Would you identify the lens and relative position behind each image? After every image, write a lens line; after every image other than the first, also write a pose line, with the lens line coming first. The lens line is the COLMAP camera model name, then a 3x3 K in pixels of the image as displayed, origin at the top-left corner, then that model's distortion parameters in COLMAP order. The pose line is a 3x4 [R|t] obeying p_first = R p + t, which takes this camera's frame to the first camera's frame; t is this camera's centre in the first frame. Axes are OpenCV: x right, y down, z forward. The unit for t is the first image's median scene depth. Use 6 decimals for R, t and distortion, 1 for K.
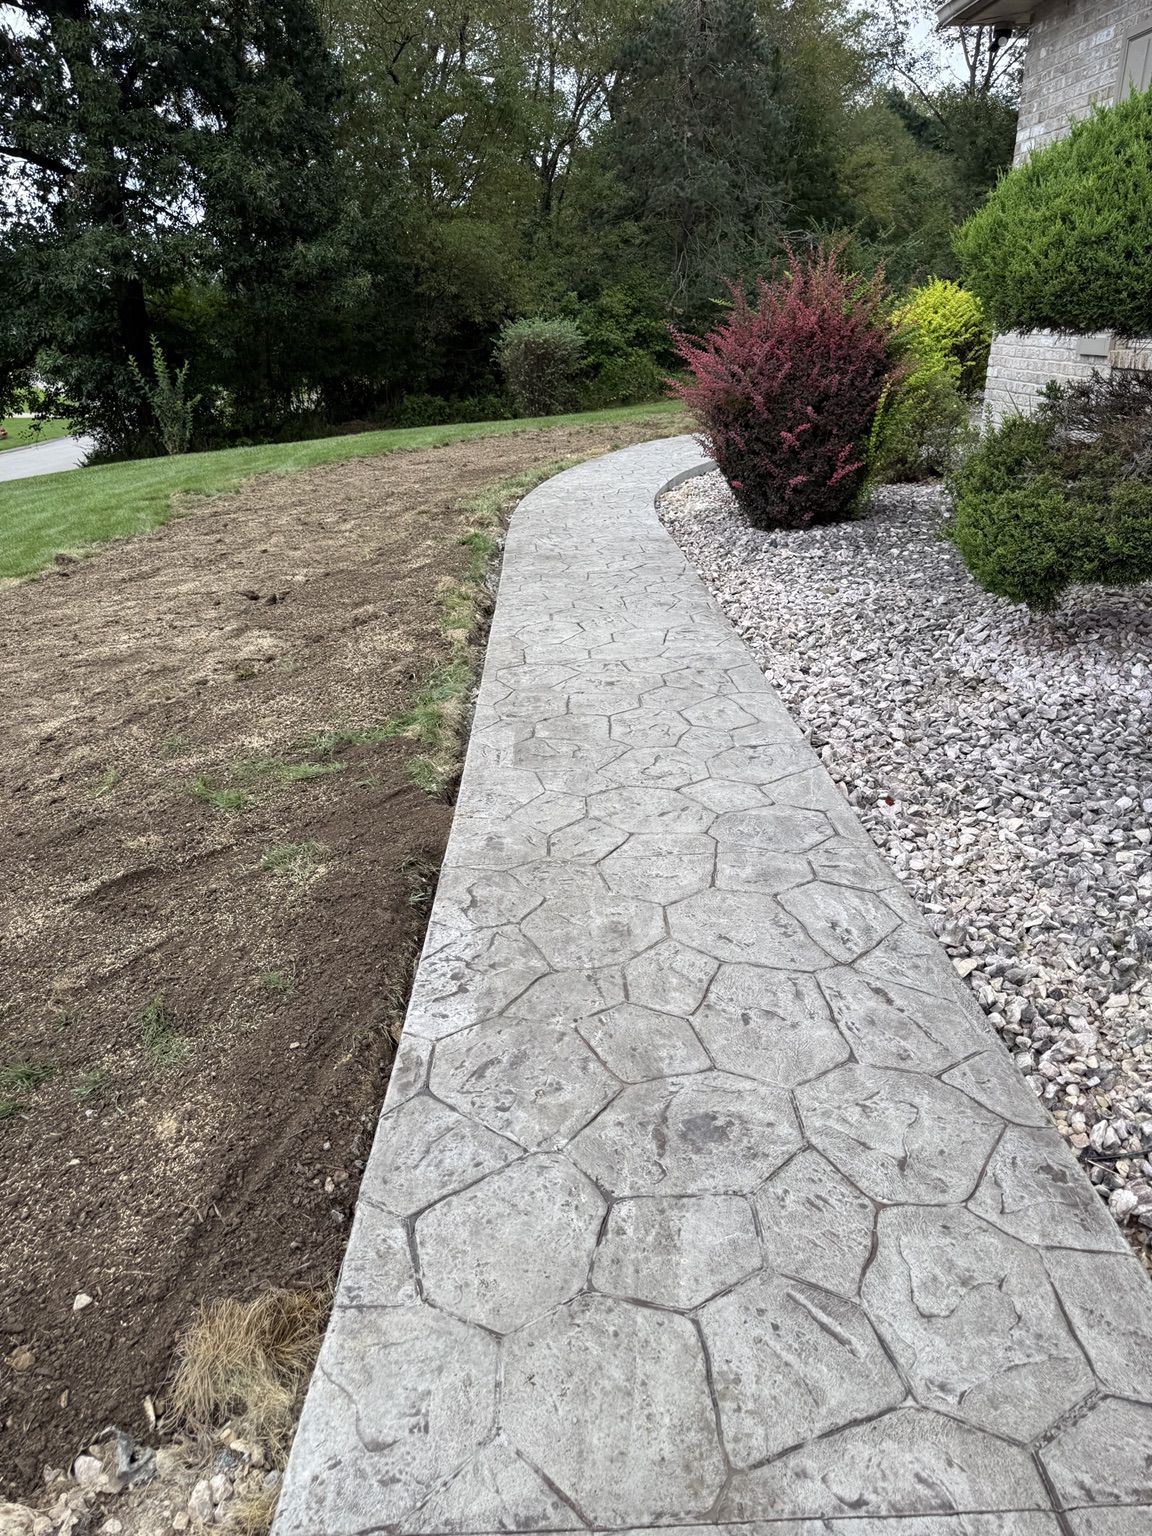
lens RADIAL K [[1083.4, 0, 575.0], [0, 1083.4, 788.7], [0, 0, 1]] dist [0.003019, -0.011091]
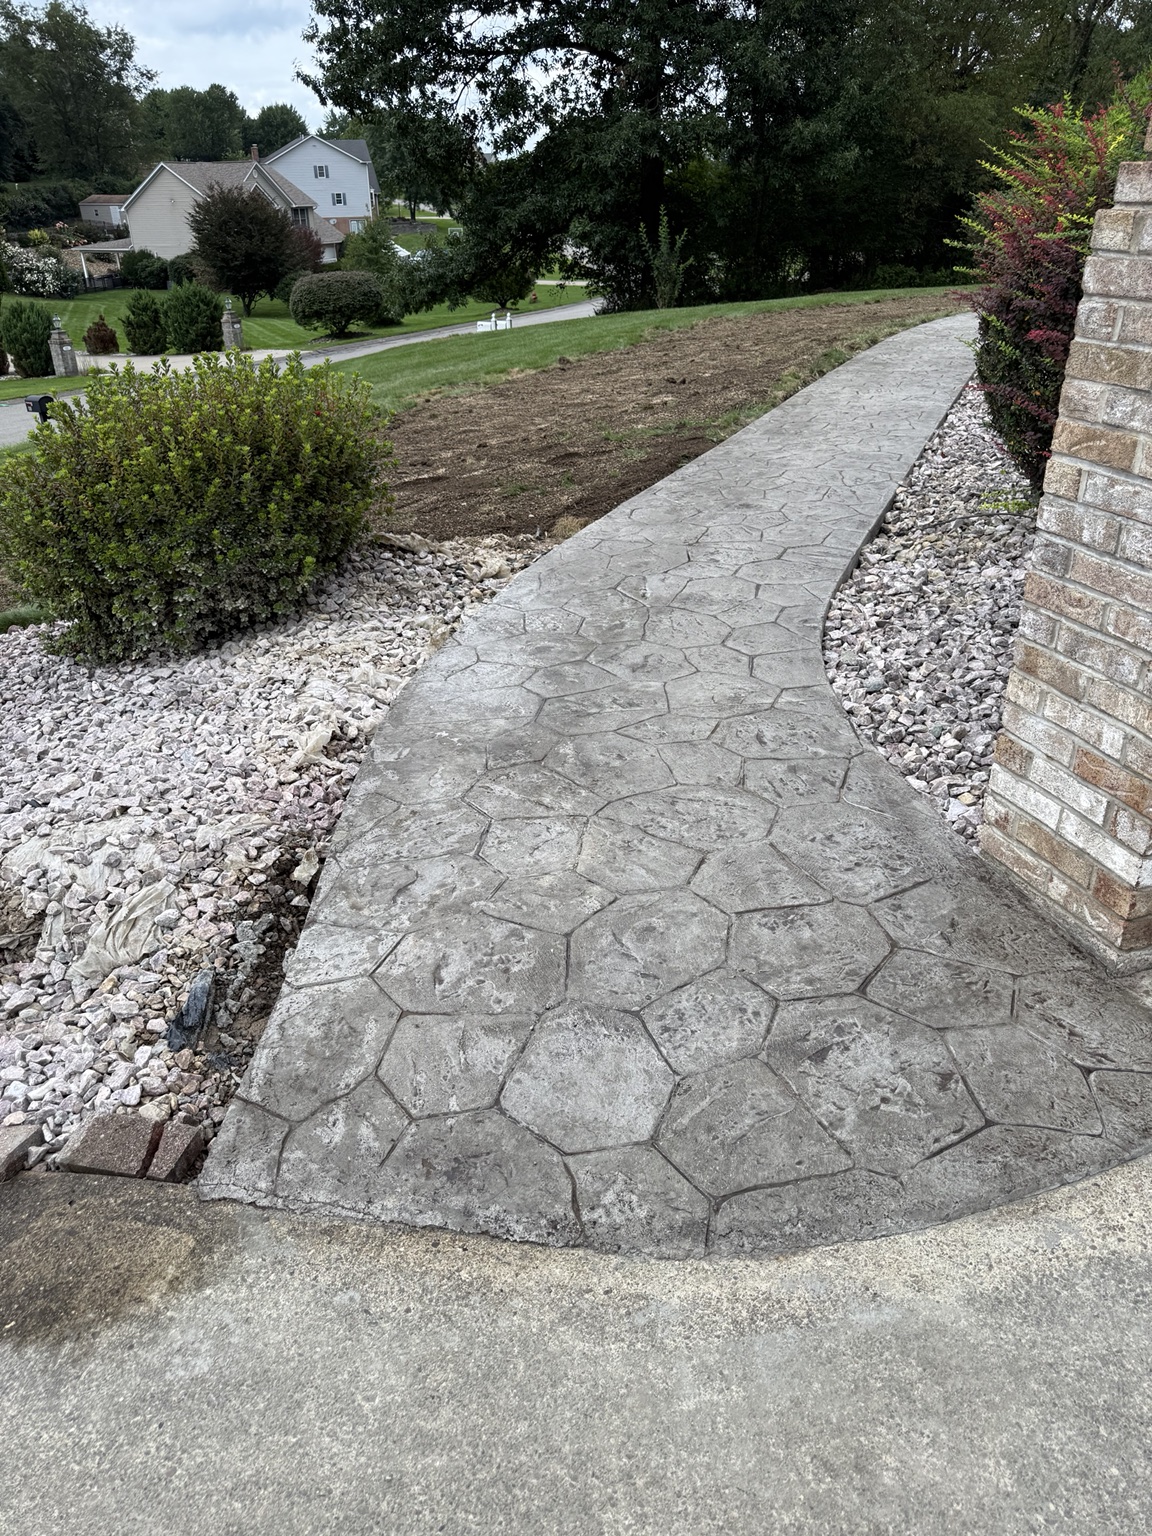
lens RADIAL K [[1083.4, 0, 575.0], [0, 1083.4, 788.7], [0, 0, 1]] dist [0.003019, -0.011091]
pose [[0.908684, 0.197153, -0.367999, 0.079298], [-0.161105, 0.978788, 0.126571, 0.066486], [0.385147, -0.055726, 0.921171, -0.154198]]
